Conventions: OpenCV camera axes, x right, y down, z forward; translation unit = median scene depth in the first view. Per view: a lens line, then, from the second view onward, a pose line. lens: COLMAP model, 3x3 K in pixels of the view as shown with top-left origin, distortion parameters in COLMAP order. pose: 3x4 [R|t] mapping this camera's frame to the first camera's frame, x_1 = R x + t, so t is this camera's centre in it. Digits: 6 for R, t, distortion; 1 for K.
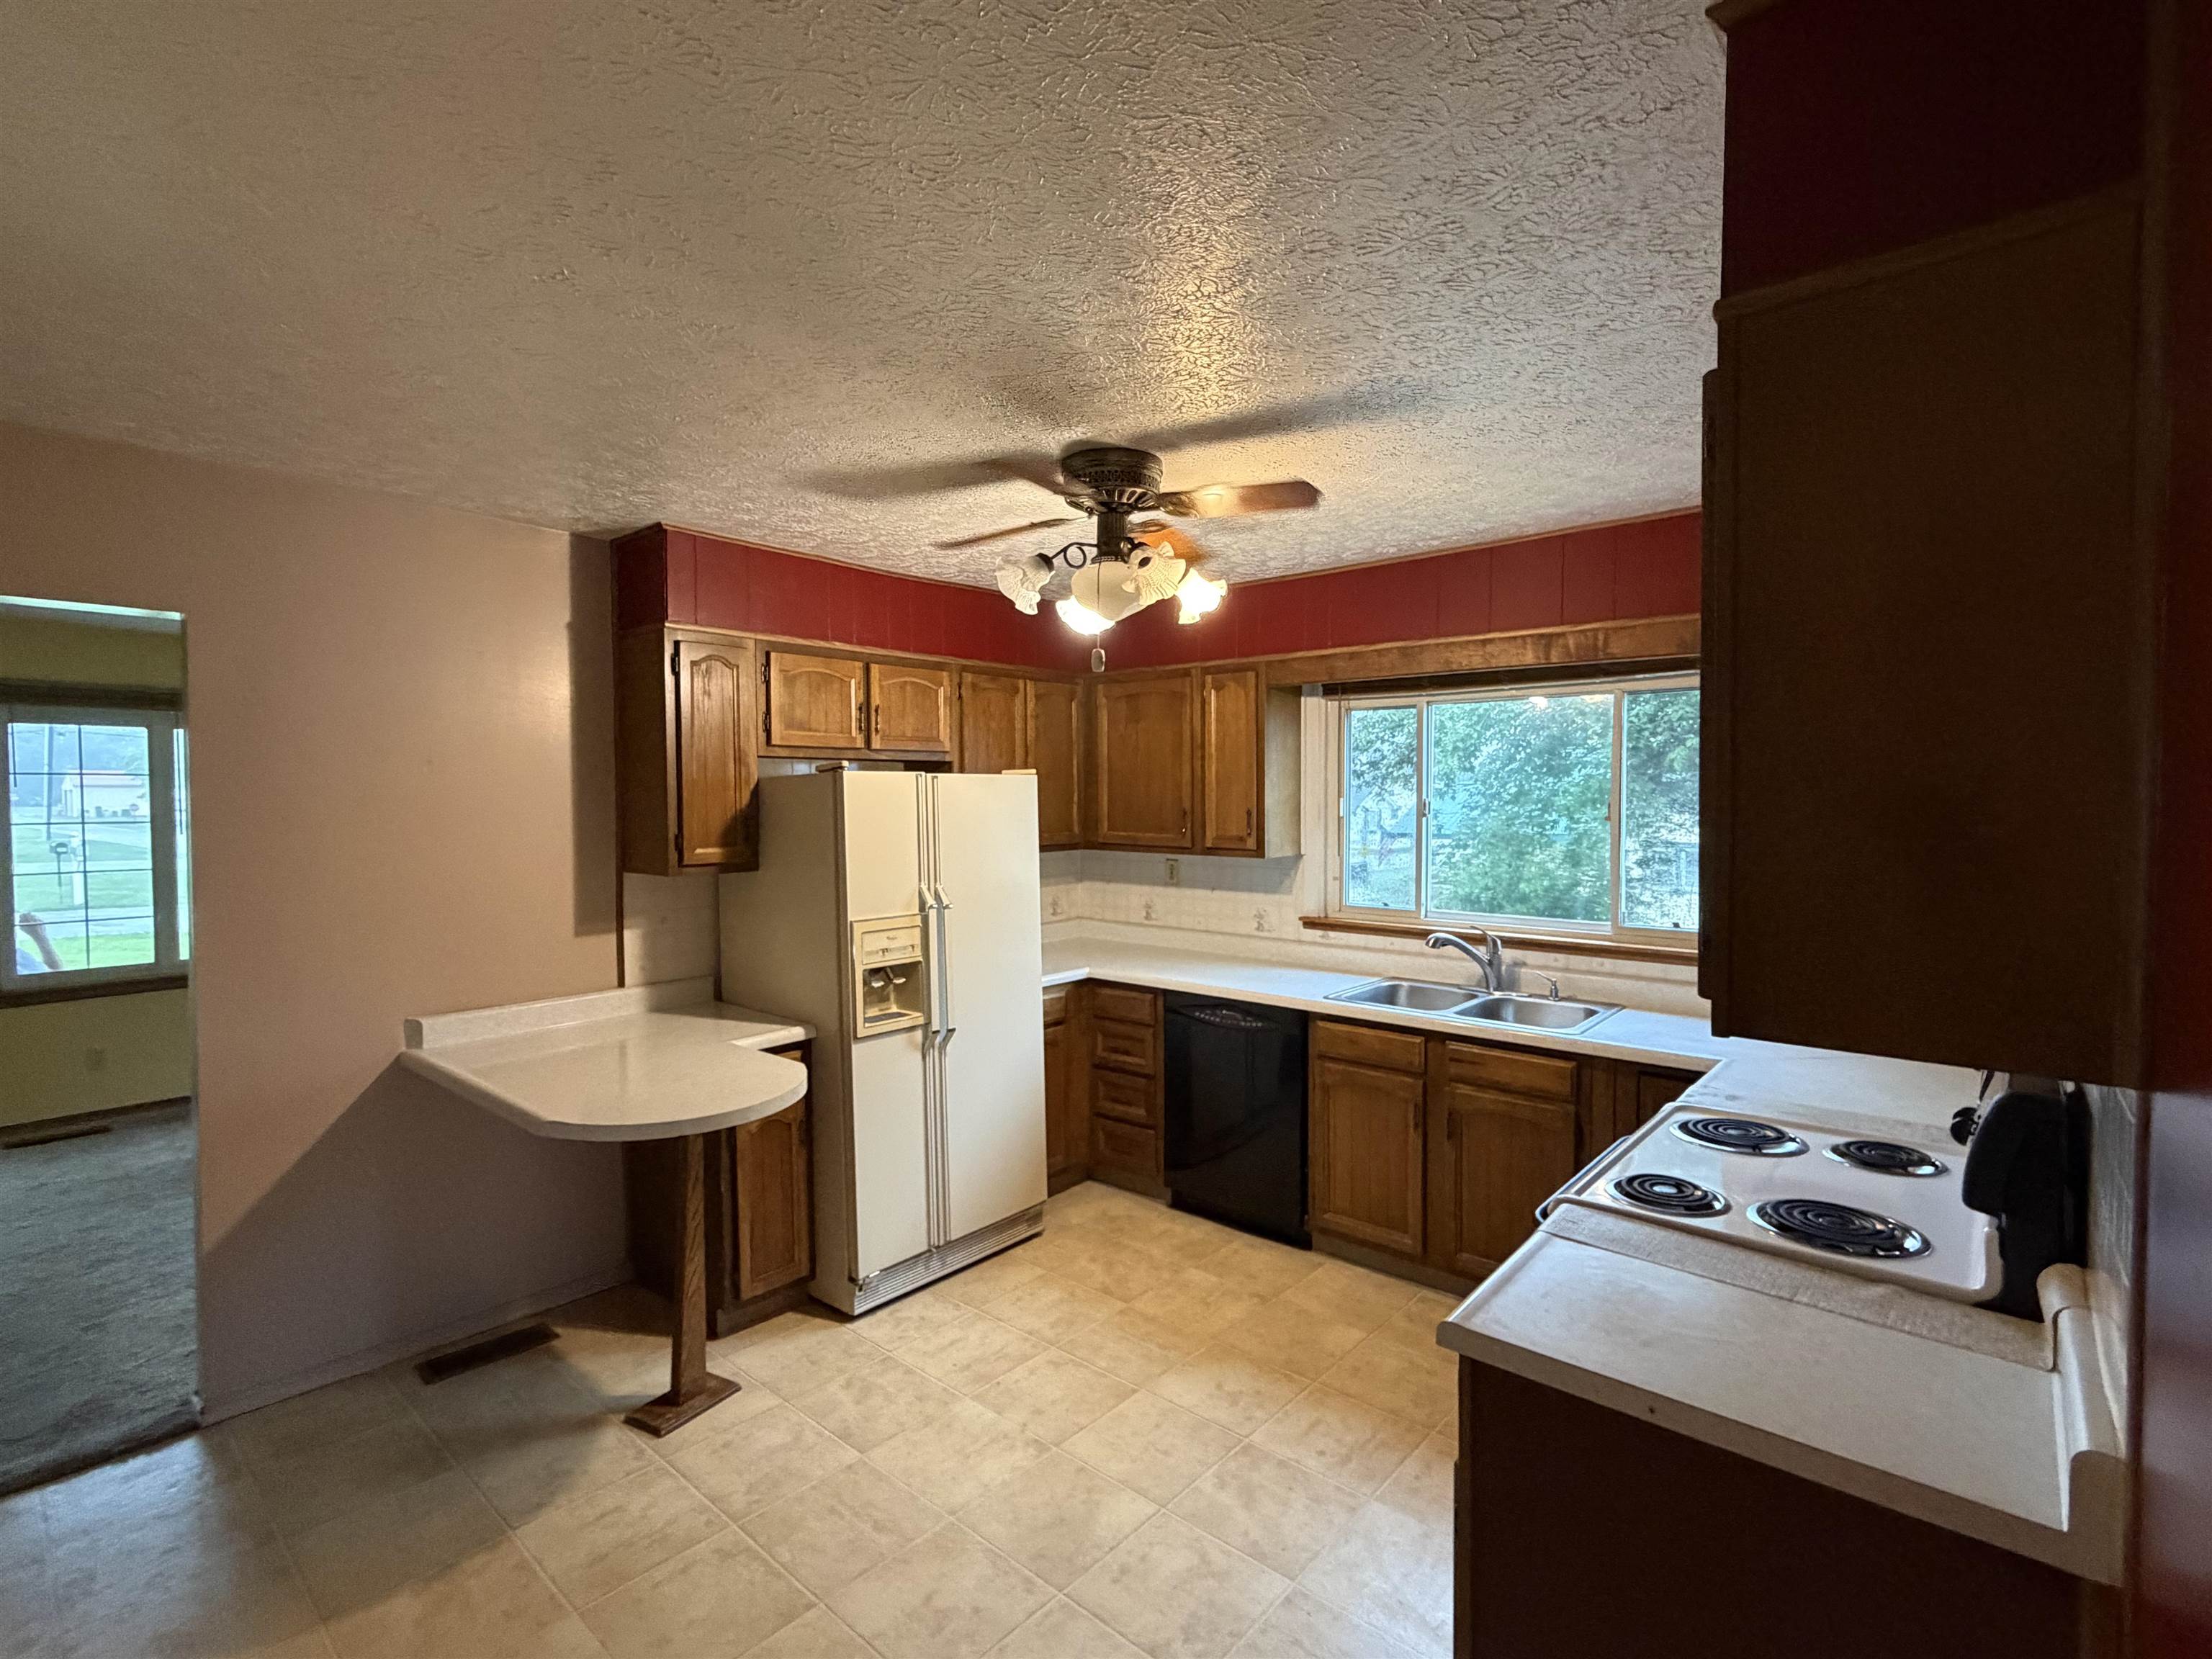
lens RADIAL K [[1032.7, 0, 1111.2], [0, 1032.7, 829.9], [0, 0, 1]] dist [-0.000840, 0.000241]
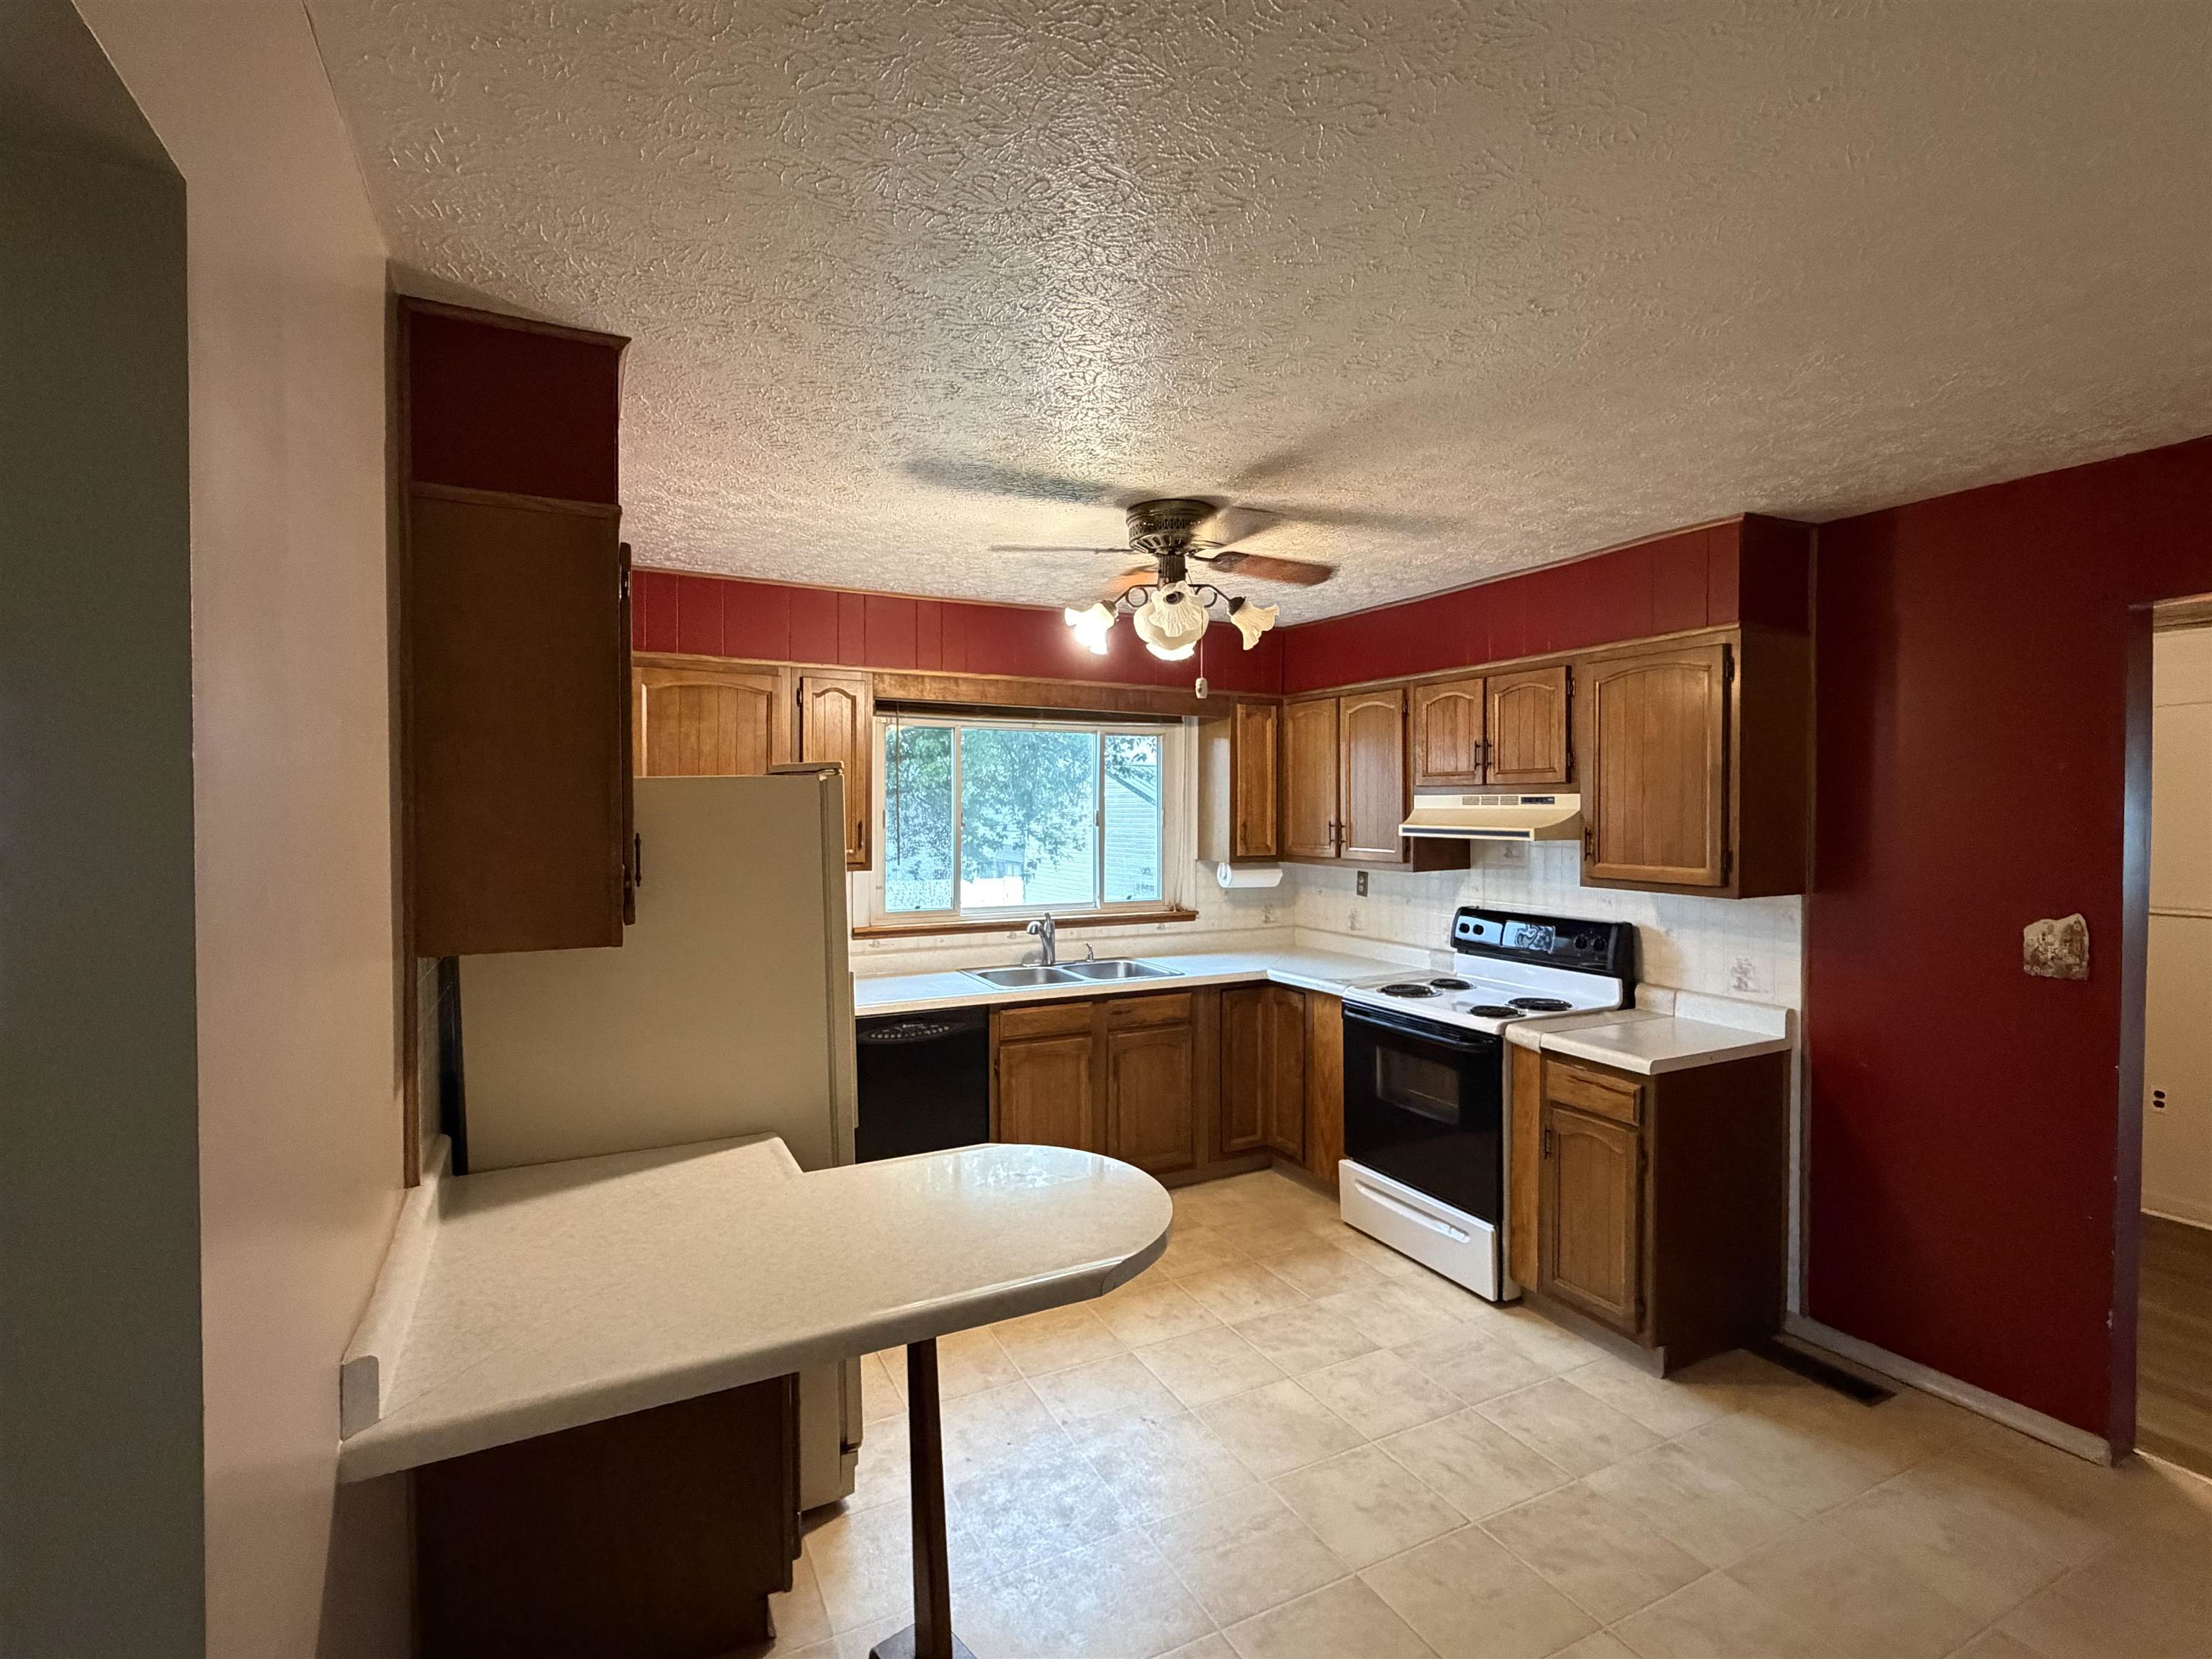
lens RADIAL K [[1032.7, 0, 1102.3], [0, 1032.7, 822.1], [0, 0, 1]] dist [-0.000840, 0.000241]
pose [[0.379646, -0.011794, 0.925056, -0.689860], [0.035773, 0.999358, -0.001940, -0.008723], [-0.924440, 0.033829, 0.379825, 0.421069]]
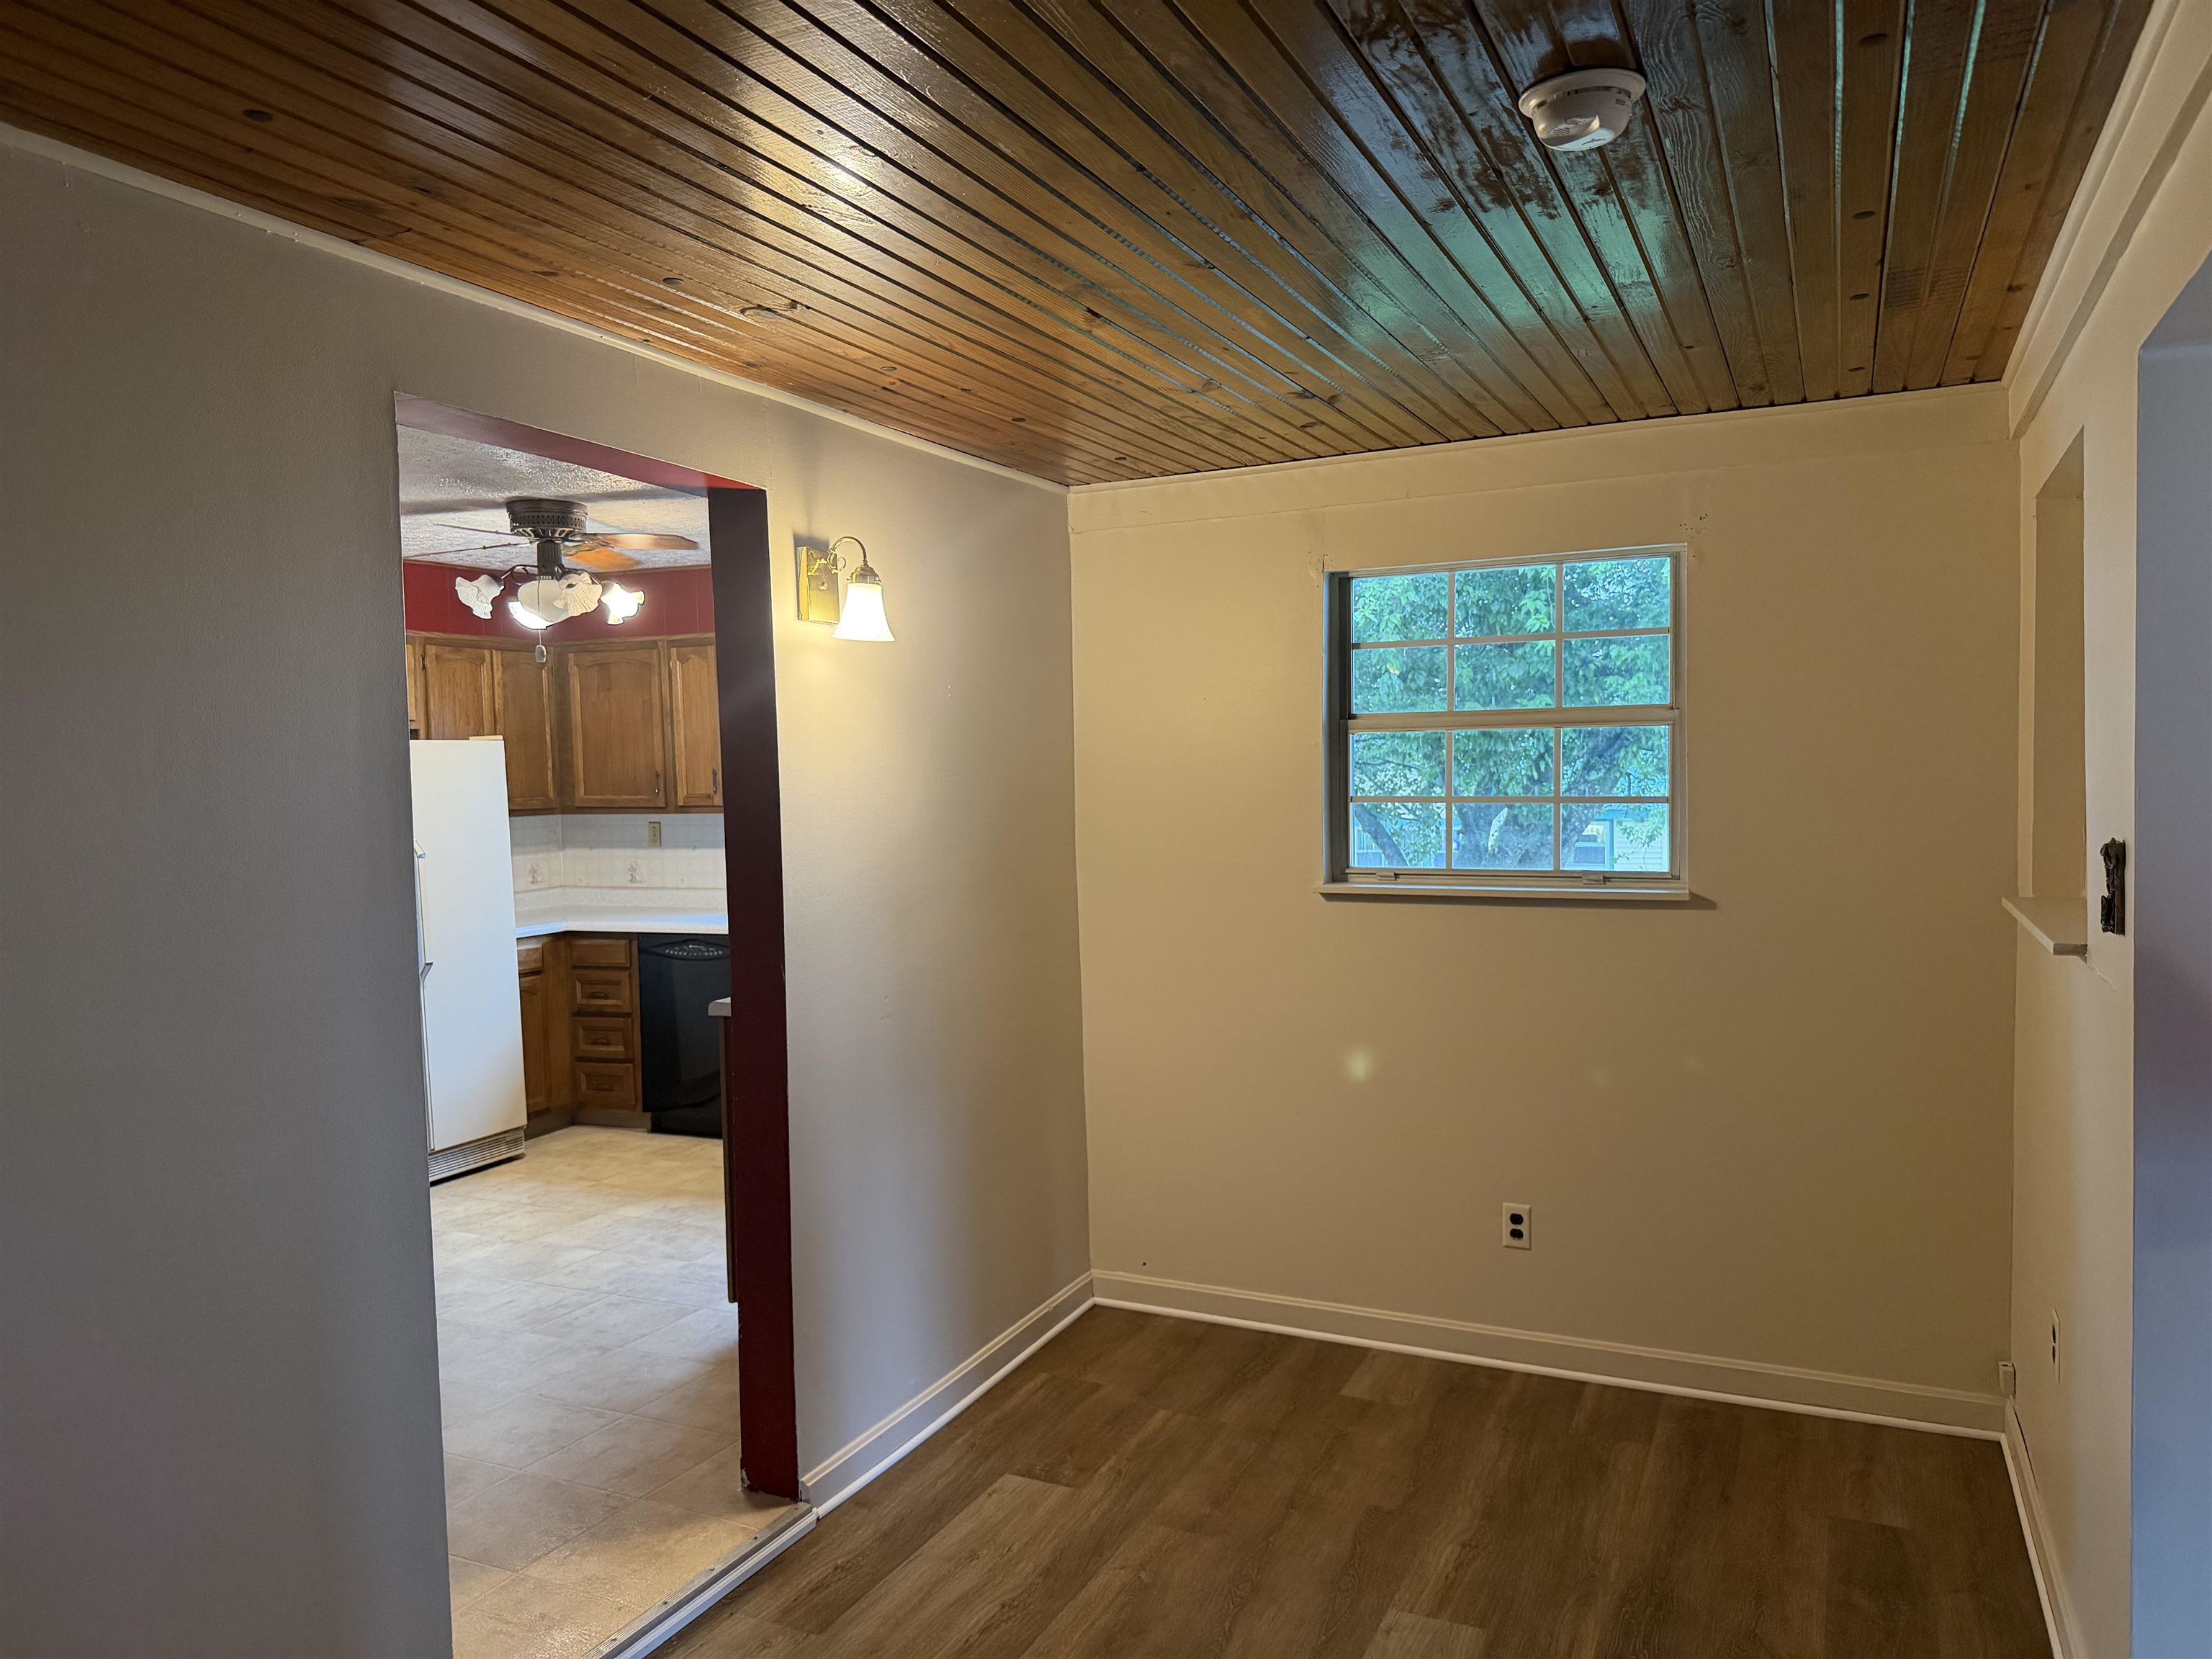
lens RADIAL K [[1569.3, 0, 1187.7], [0, 1569.3, 837.5], [0, 0, 1]] dist [0.004039, -0.005251]
pose [[0.950746, -0.031332, 0.308384, 0.096075], [0.029558, 0.999509, 0.010423, 0.051227], [-0.308559, -0.000794, 0.951205, -0.770592]]
